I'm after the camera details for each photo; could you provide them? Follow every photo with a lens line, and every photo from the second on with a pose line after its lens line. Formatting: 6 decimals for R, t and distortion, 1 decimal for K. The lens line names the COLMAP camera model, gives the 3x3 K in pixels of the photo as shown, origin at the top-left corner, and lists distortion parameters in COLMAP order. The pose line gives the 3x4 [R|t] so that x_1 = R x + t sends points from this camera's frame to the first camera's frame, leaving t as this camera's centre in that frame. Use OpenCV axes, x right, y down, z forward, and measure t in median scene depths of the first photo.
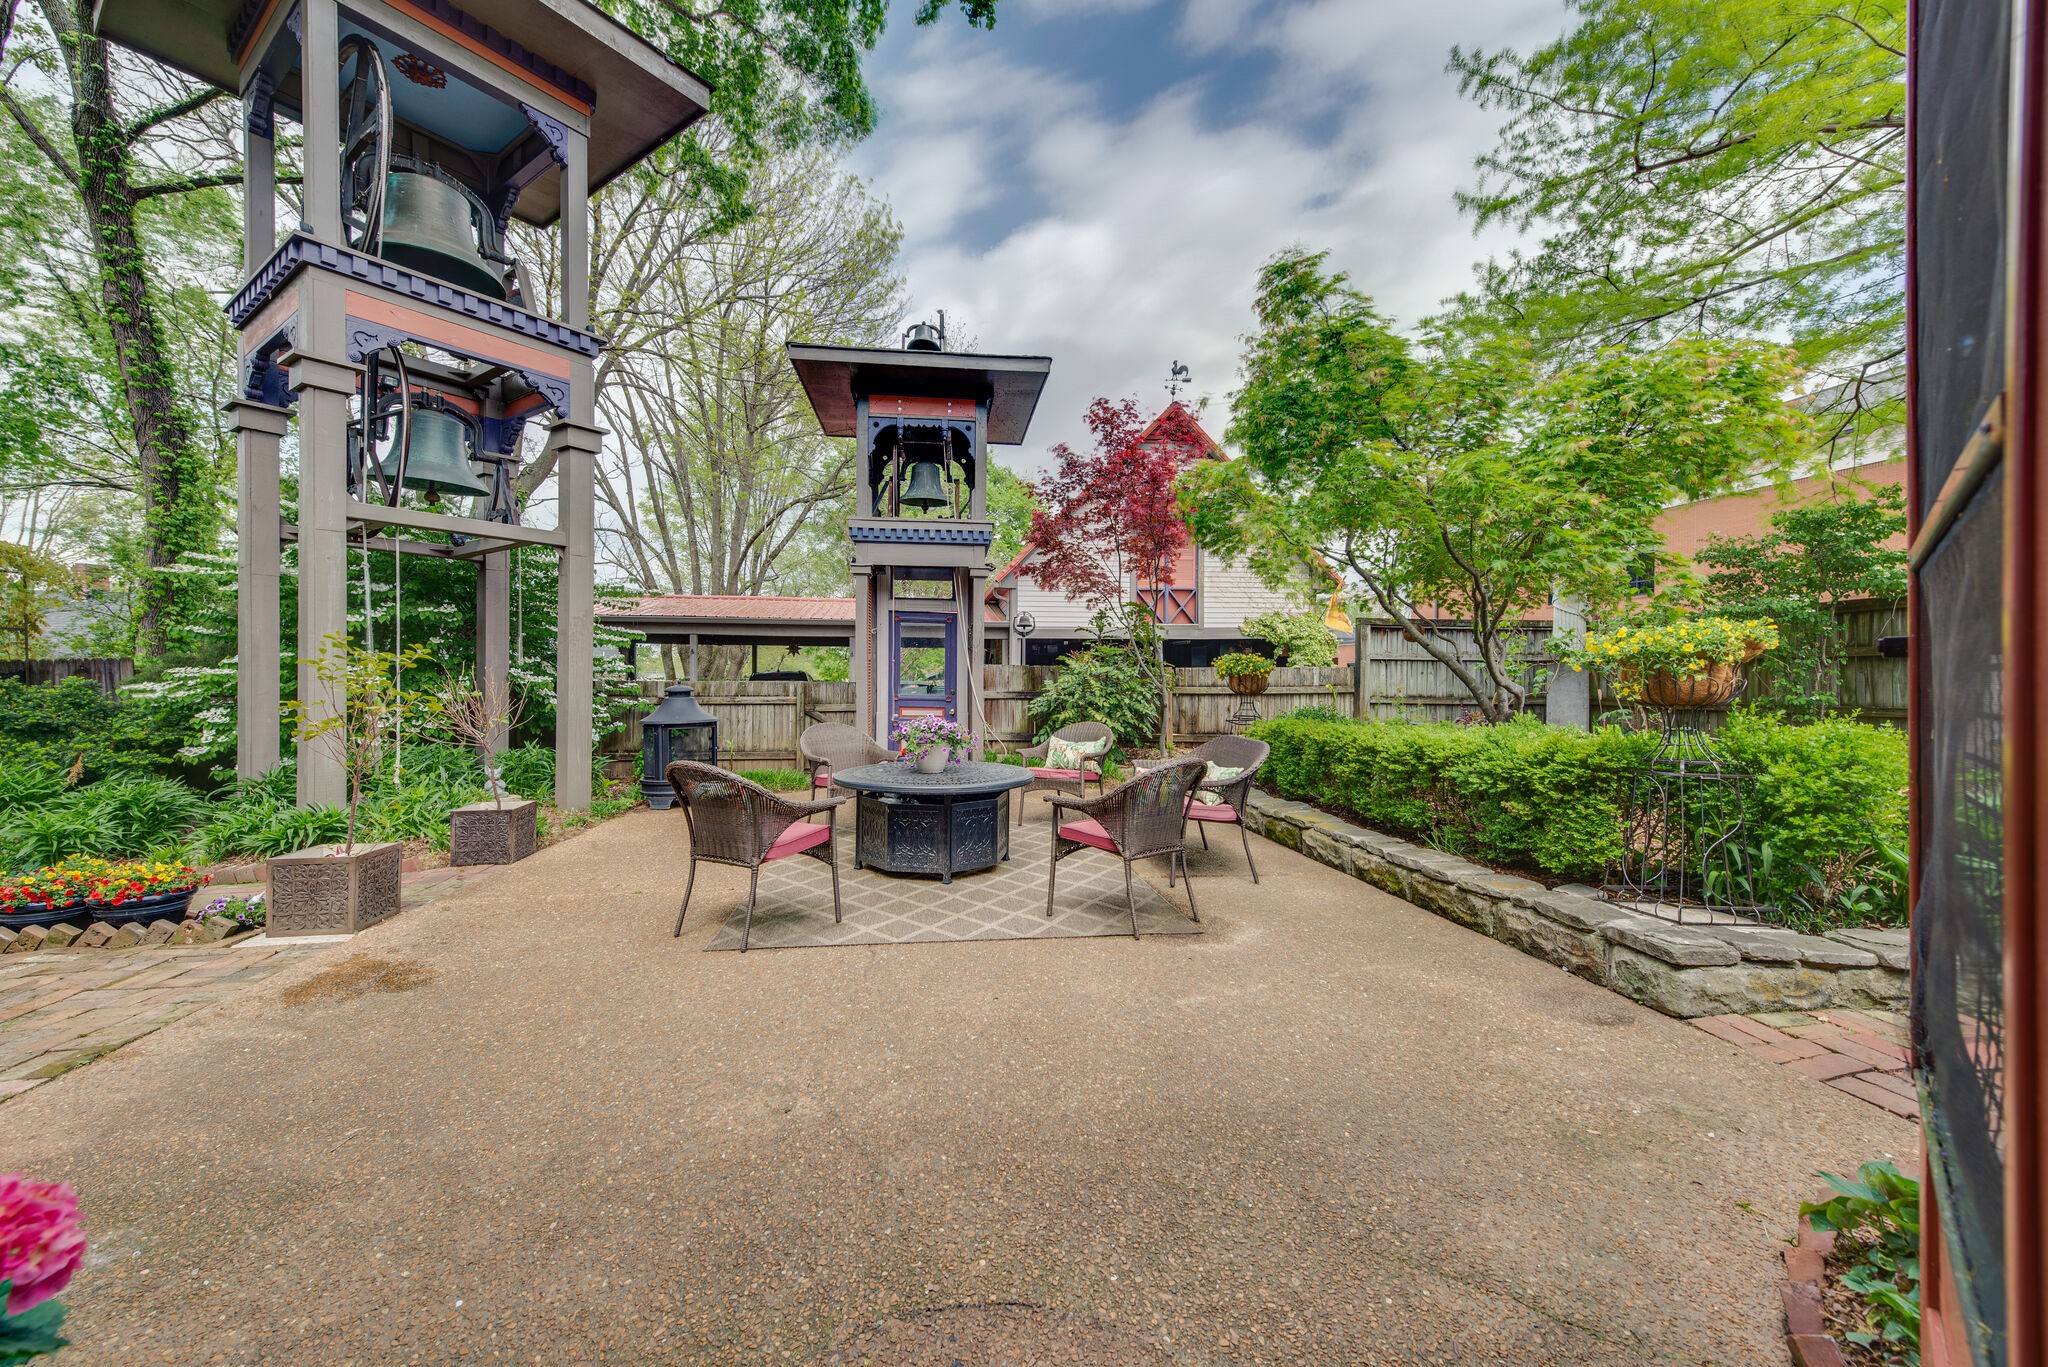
lens RADIAL K [[800.3, 0, 1009.1], [0, 800.3, 674.4], [0, 0, 1]] dist [0.017160, -0.004999]
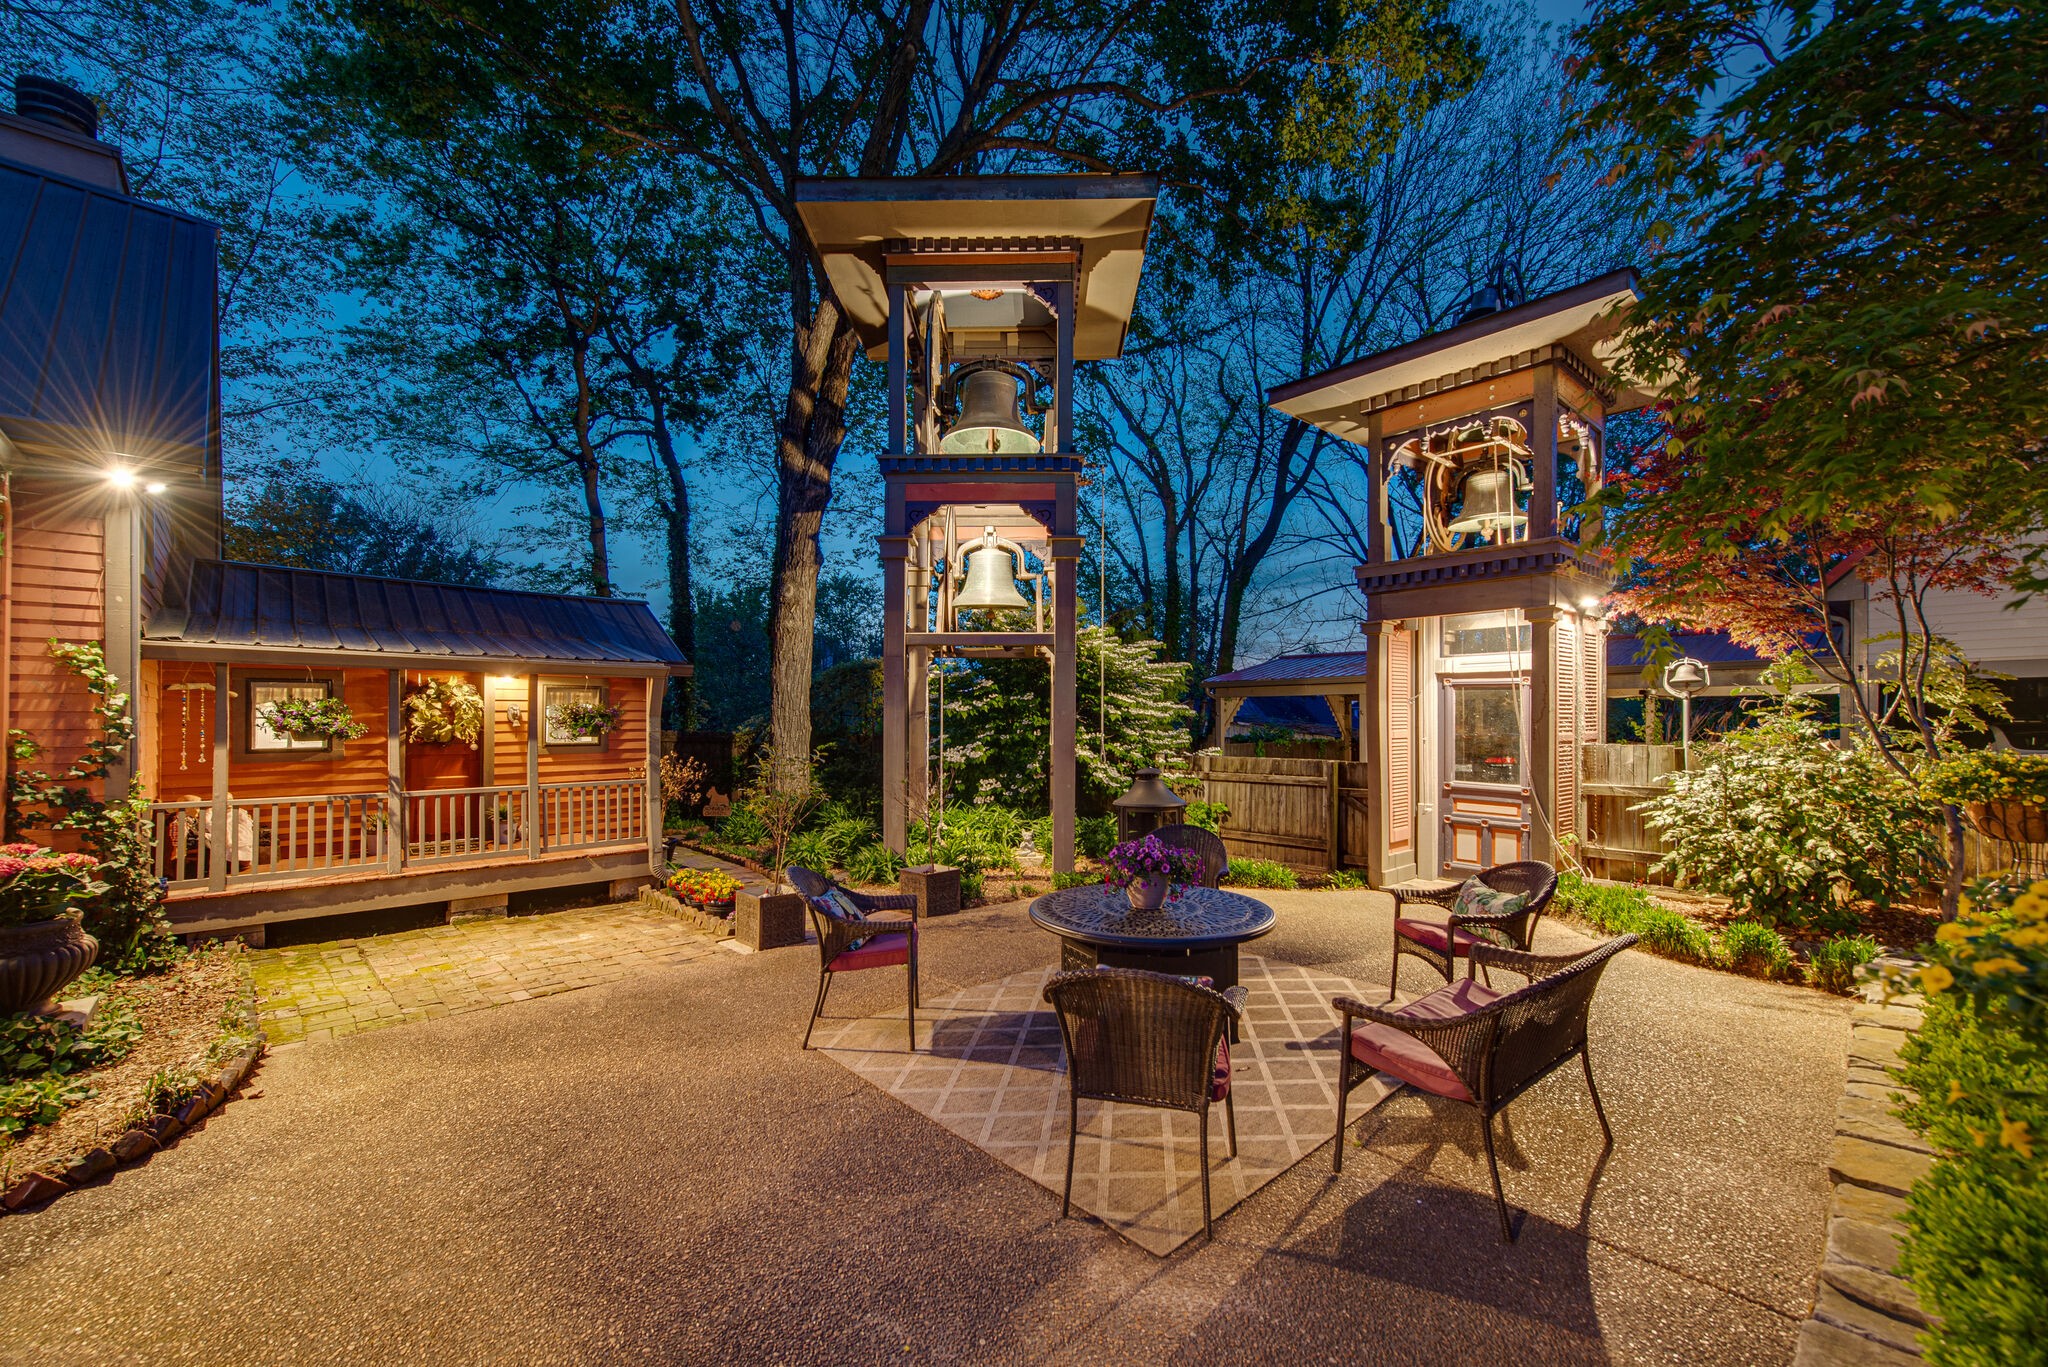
lens RADIAL K [[815.9, 0, 1009.7], [0, 815.9, 706.5], [0, 0, 1]] dist [0.018084, 0.000002]
pose [[0.570012, -0.020675, -0.821377, 0.277076], [0.005774, 0.999759, -0.021158, -0.034471], [0.821616, 0.007317, 0.569994, 0.214653]]
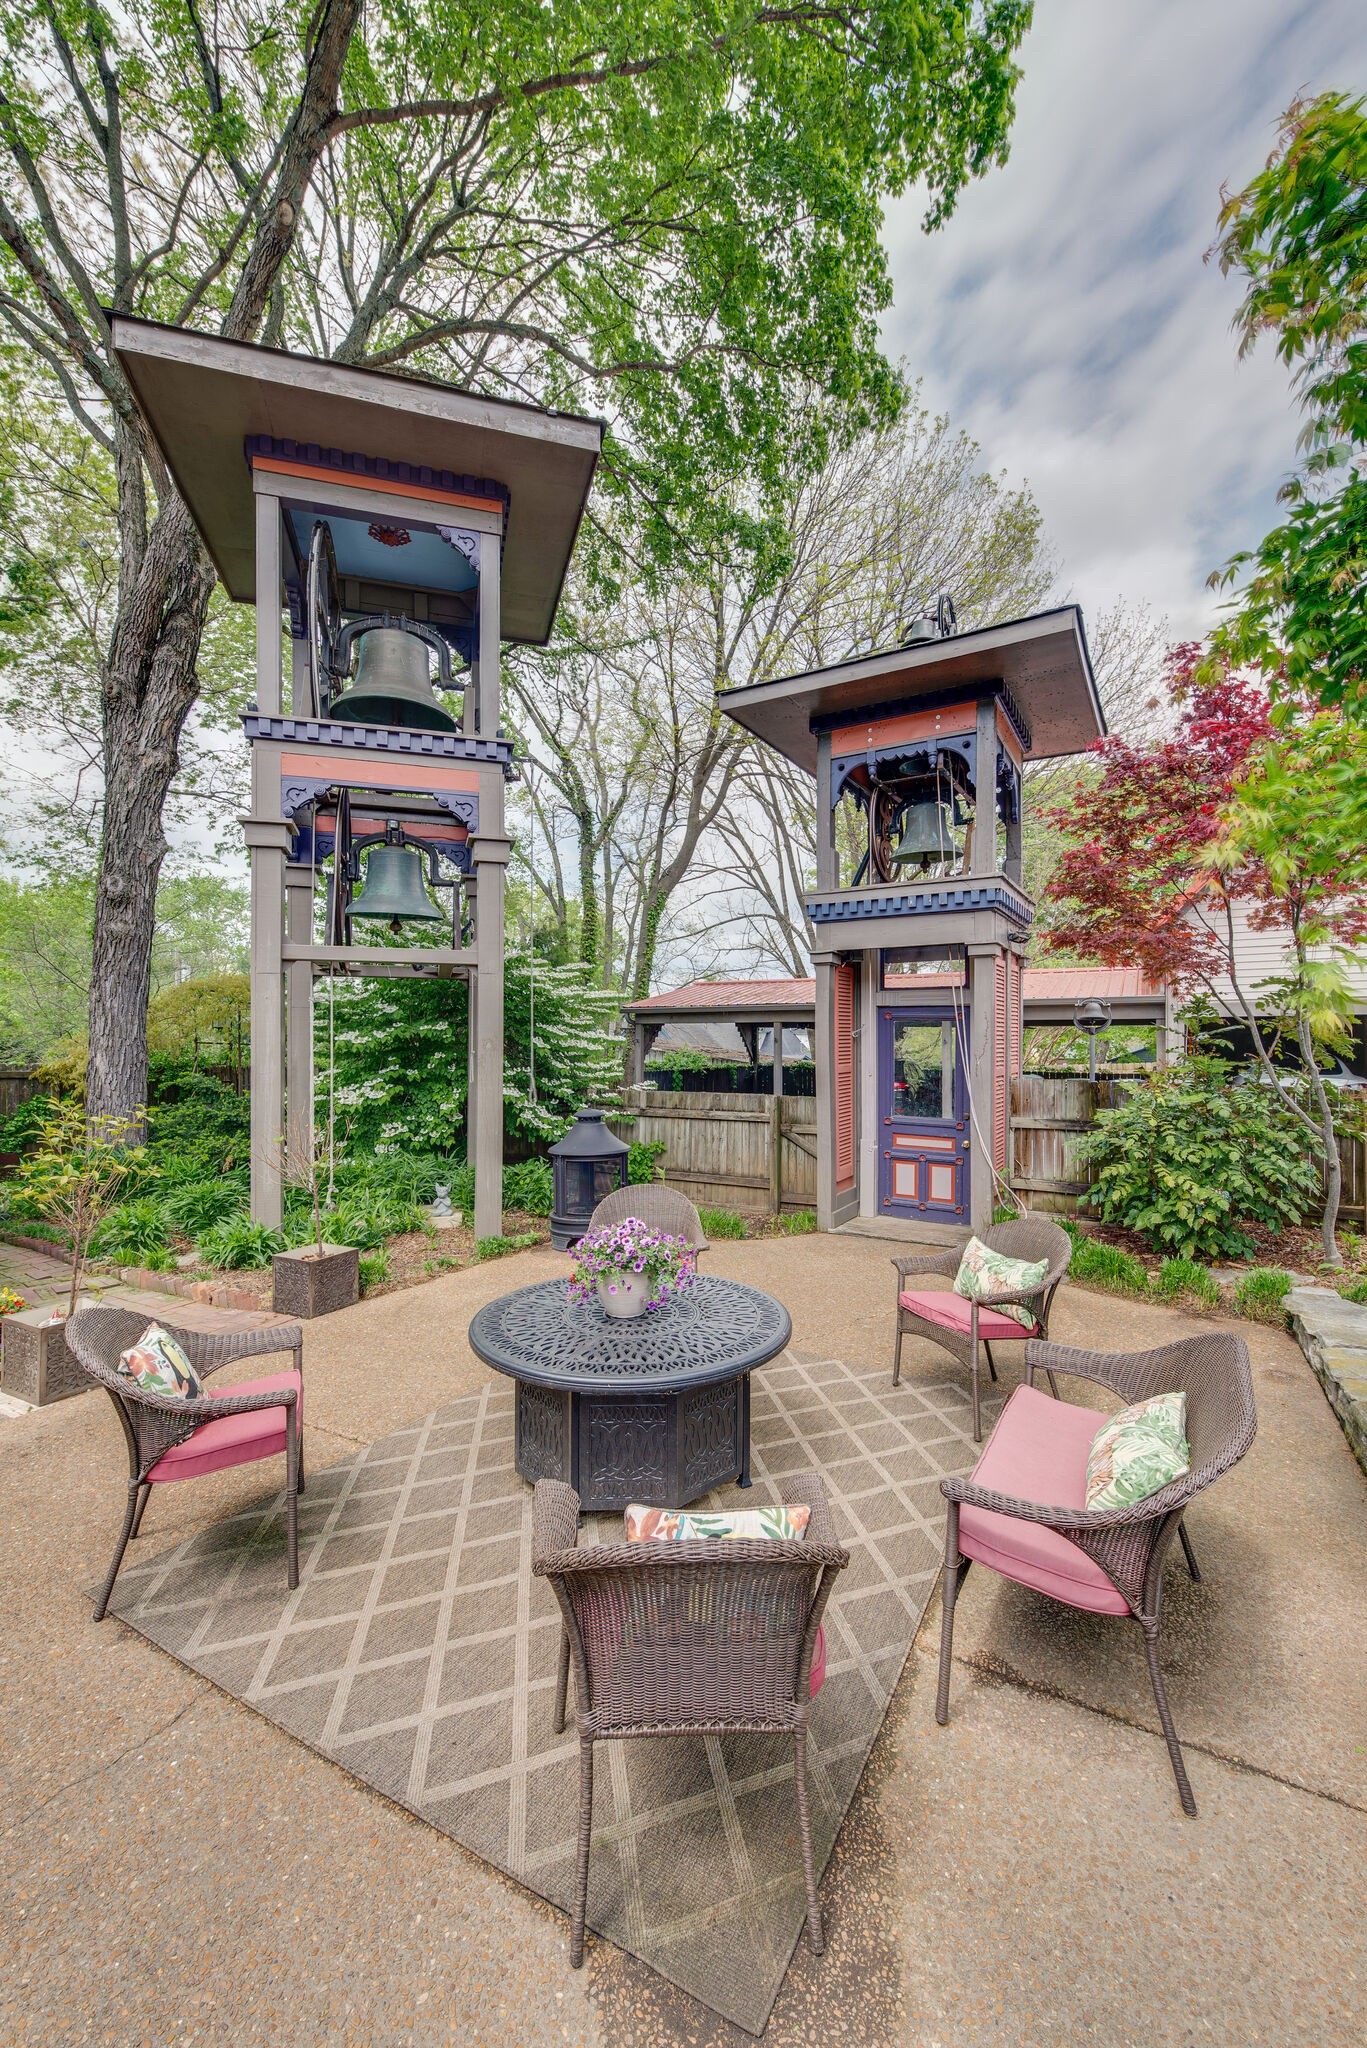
lens RADIAL K [[821.4, 0, 675.2], [0, 821.4, 1038.0], [0, 0, 1]] dist [0.020423, -0.006957]
pose [[0.796759, -0.010519, -0.604206, 0.176613], [0.007180, 0.999943, -0.007941, -0.046255], [0.604255, 0.001989, 0.796789, 0.268483]]
